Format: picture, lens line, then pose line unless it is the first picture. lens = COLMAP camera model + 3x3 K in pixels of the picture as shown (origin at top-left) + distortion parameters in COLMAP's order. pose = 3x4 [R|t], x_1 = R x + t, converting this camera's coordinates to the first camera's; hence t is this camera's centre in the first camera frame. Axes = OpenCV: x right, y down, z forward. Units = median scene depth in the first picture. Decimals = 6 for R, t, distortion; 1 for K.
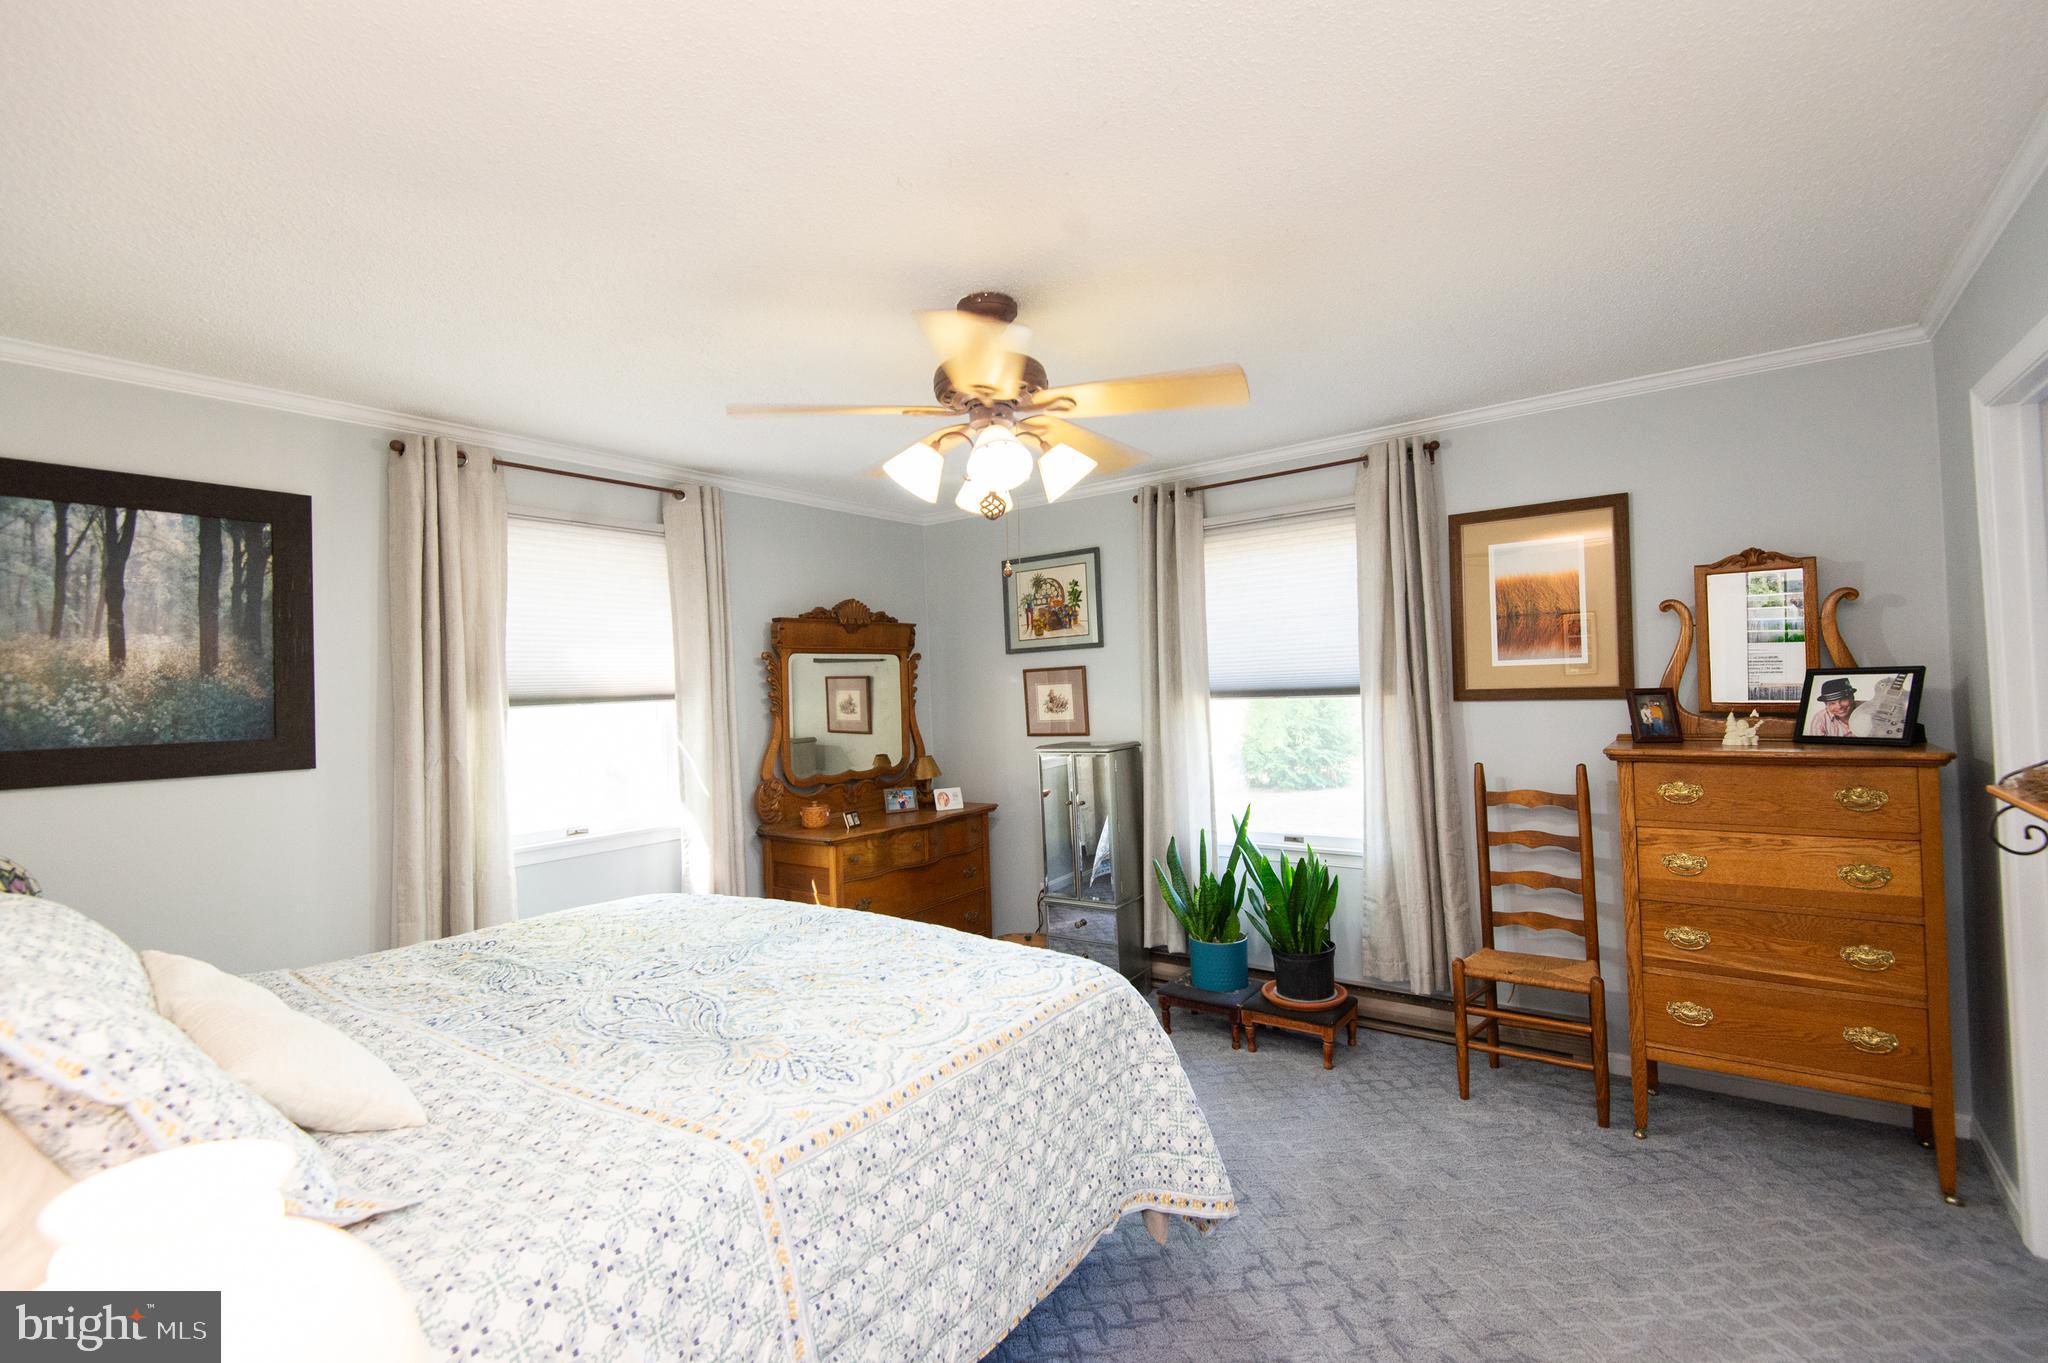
lens RADIAL K [[936.9, 0, 1025.7], [0, 936.9, 685.2], [0, 0, 1]] dist [0.027406, -0.012479]
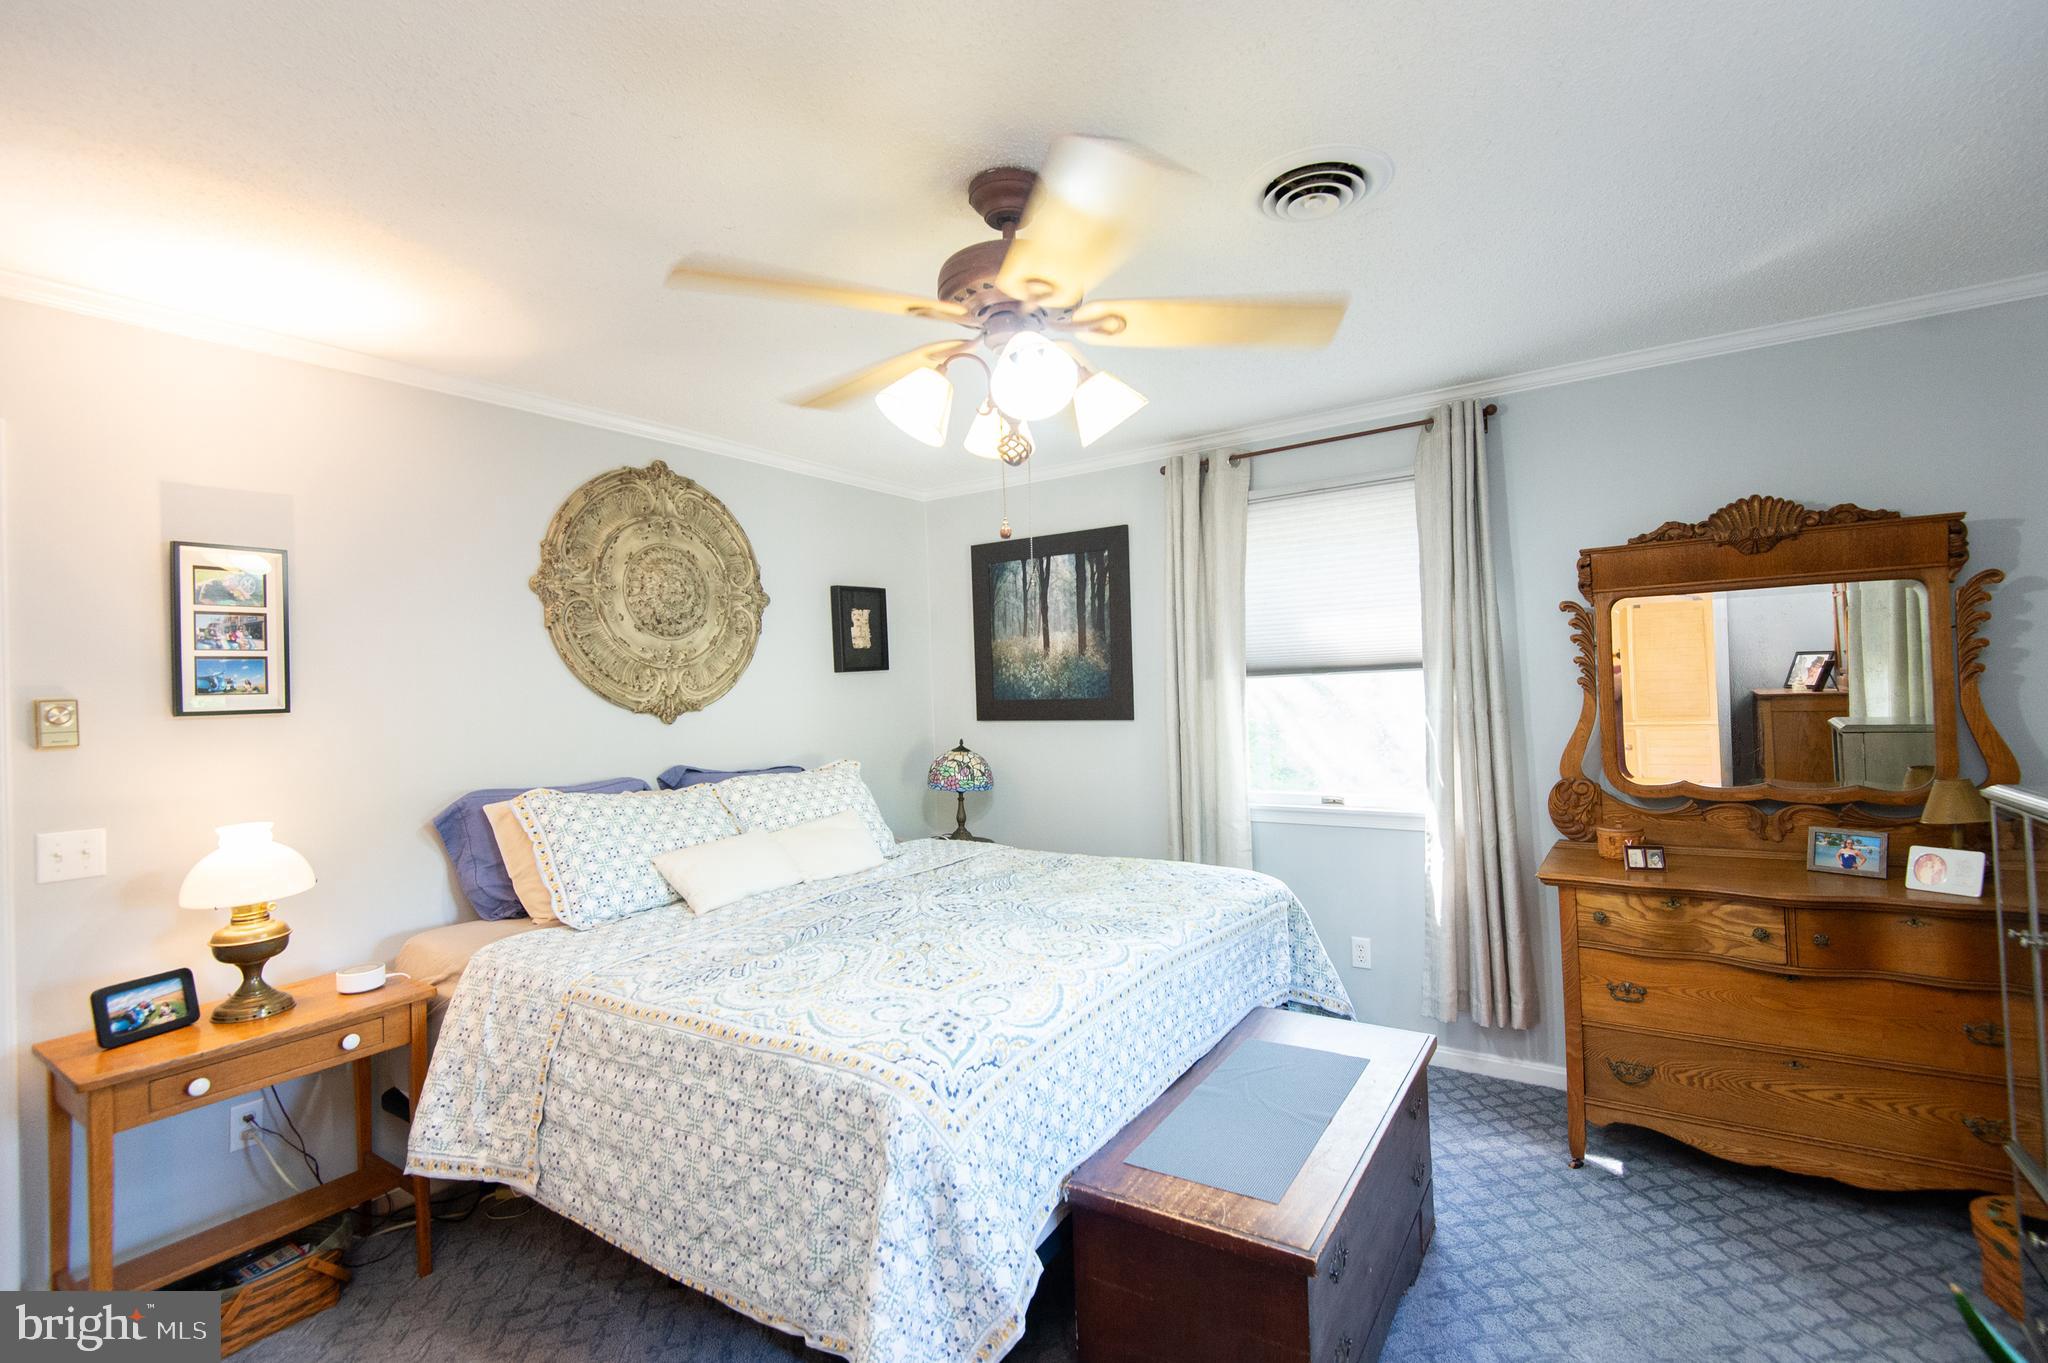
lens RADIAL K [[936.9, 0, 1022.9], [0, 936.9, 677.2], [0, 0, 1]] dist [0.027406, -0.012479]
pose [[0.031048, 0.023423, -0.999243, 0.540449], [0.039054, 0.998934, 0.024629, -0.013687], [0.998755, -0.039789, 0.030100, 0.700500]]
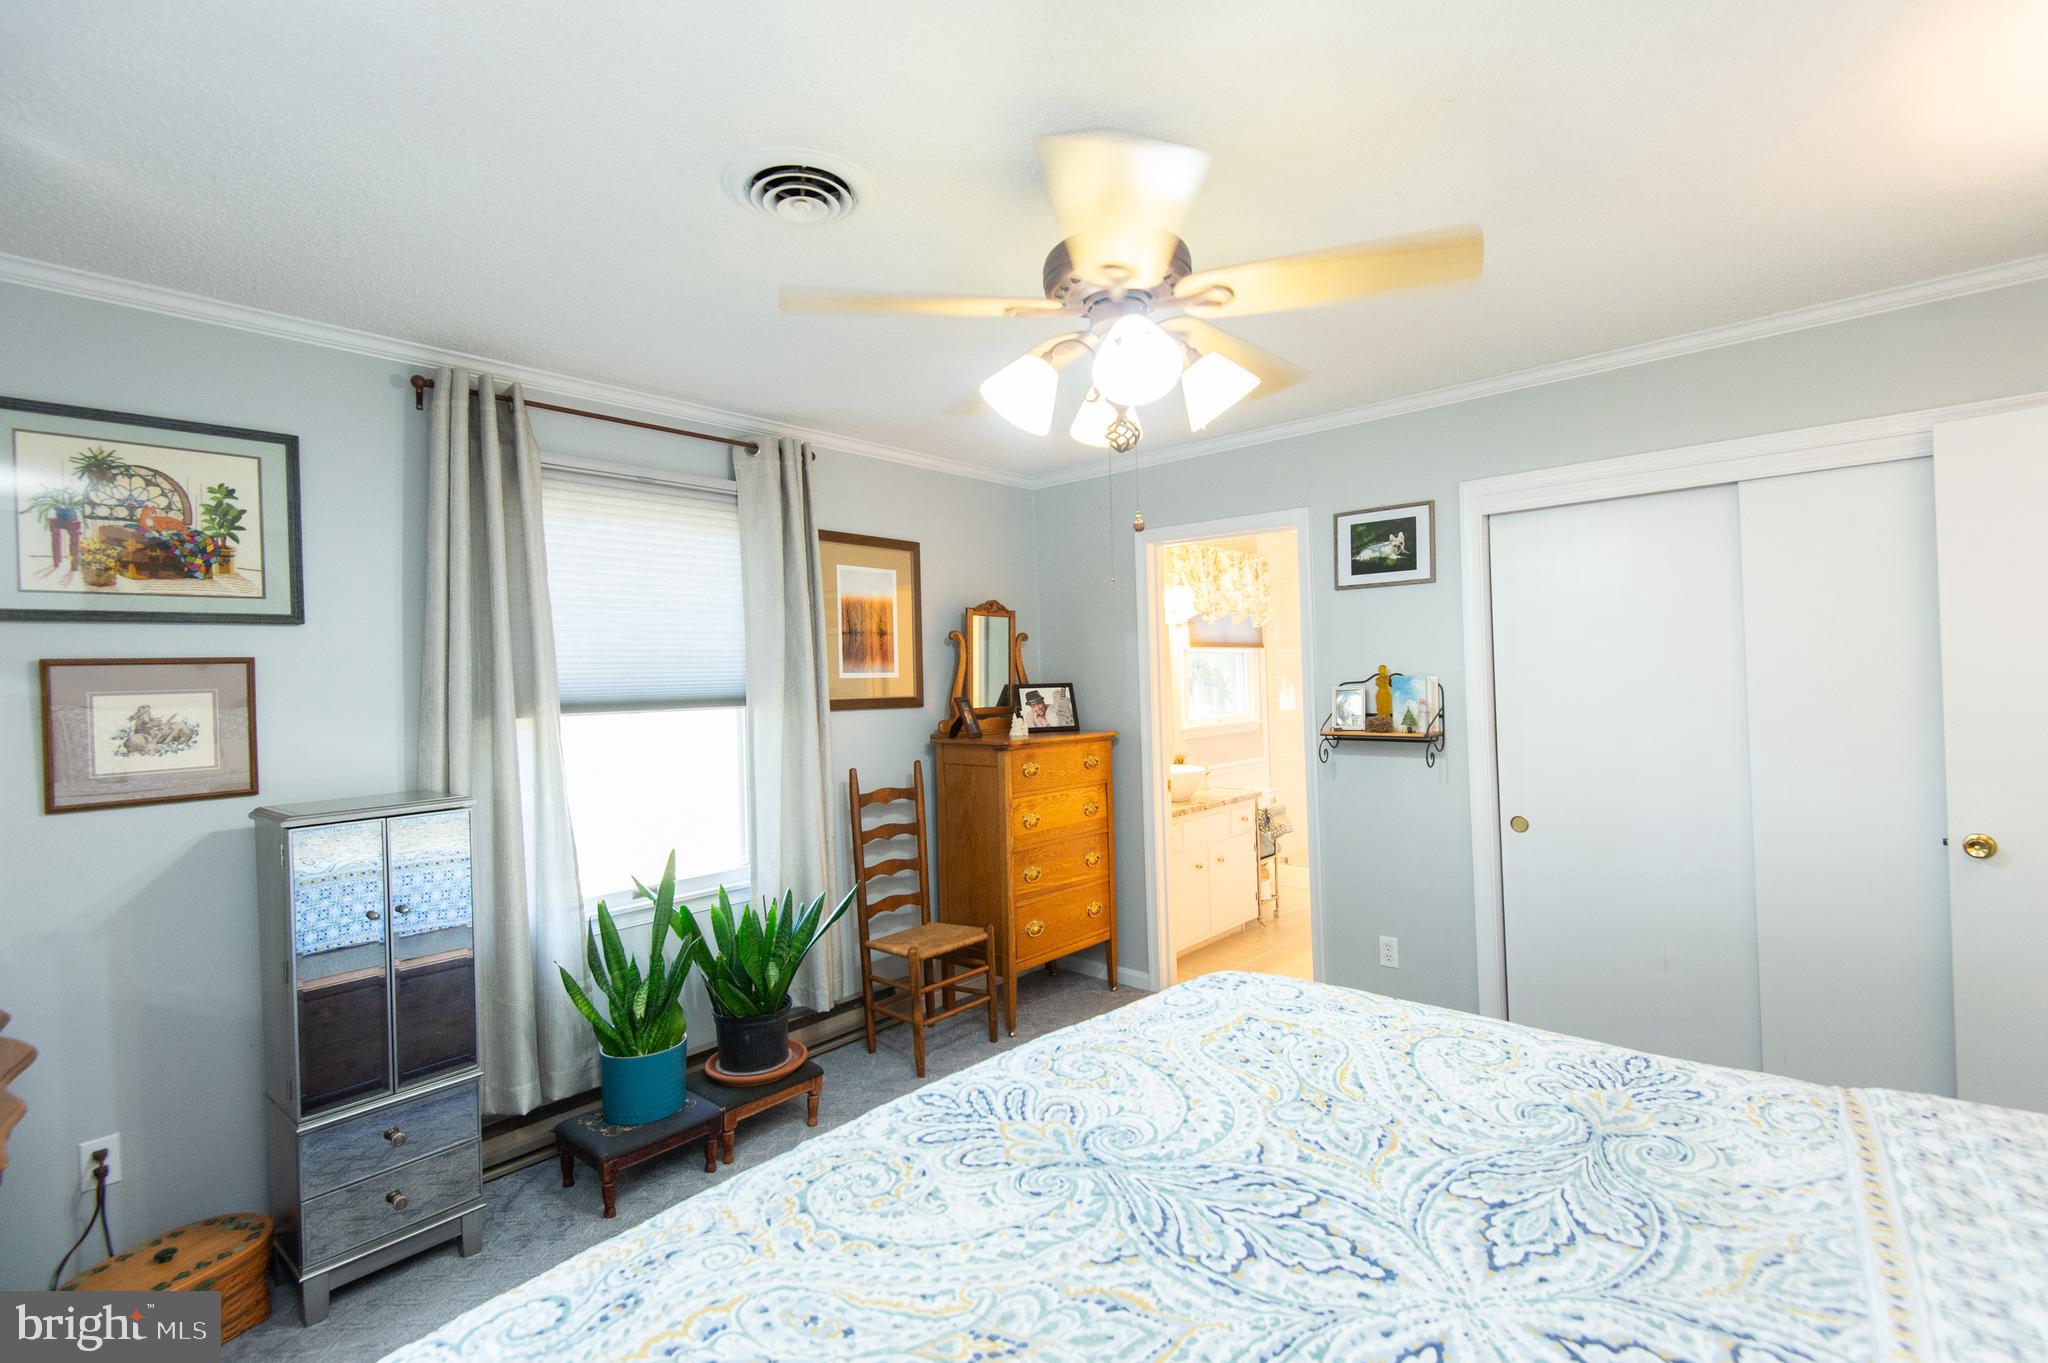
lens RADIAL K [[936.9, 0, 1062.4], [0, 936.9, 667.2], [0, 0, 1]] dist [0.027406, -0.012479]
pose [[0.067379, 0.044992, 0.996712, -0.582485], [0.018303, 0.998759, -0.046321, 0.023162], [-0.997560, 0.021364, 0.066472, 0.723601]]
